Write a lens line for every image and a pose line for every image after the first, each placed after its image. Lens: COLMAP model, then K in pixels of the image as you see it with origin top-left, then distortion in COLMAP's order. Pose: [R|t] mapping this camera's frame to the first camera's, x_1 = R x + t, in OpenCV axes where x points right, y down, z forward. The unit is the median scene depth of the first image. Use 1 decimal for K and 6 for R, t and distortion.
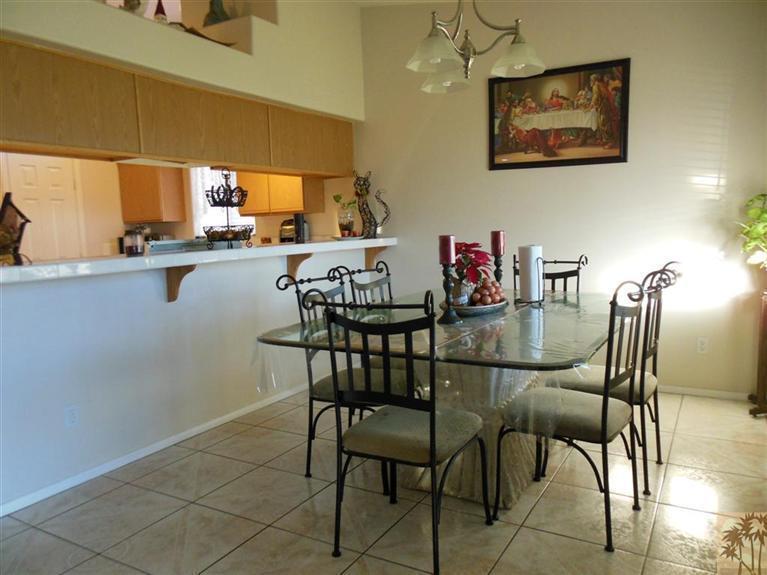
lens RADIAL K [[594.8, 0, 382.2], [0, 594.8, 285.1], [0, 0, 1]] dist [-0.061026, 0.122000]
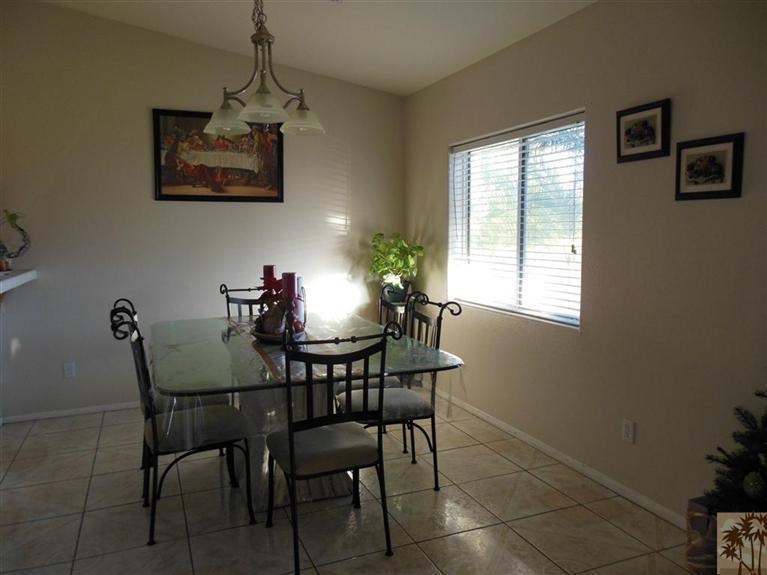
lens RADIAL K [[594.8, 0, 382.2], [0, 594.8, 285.1], [0, 0, 1]] dist [-0.061026, 0.122000]
pose [[0.612866, -0.050506, 0.788571, -0.414151], [0.071970, 0.997375, 0.007945, -0.034737], [-0.786902, 0.051885, 0.614892, 0.104182]]
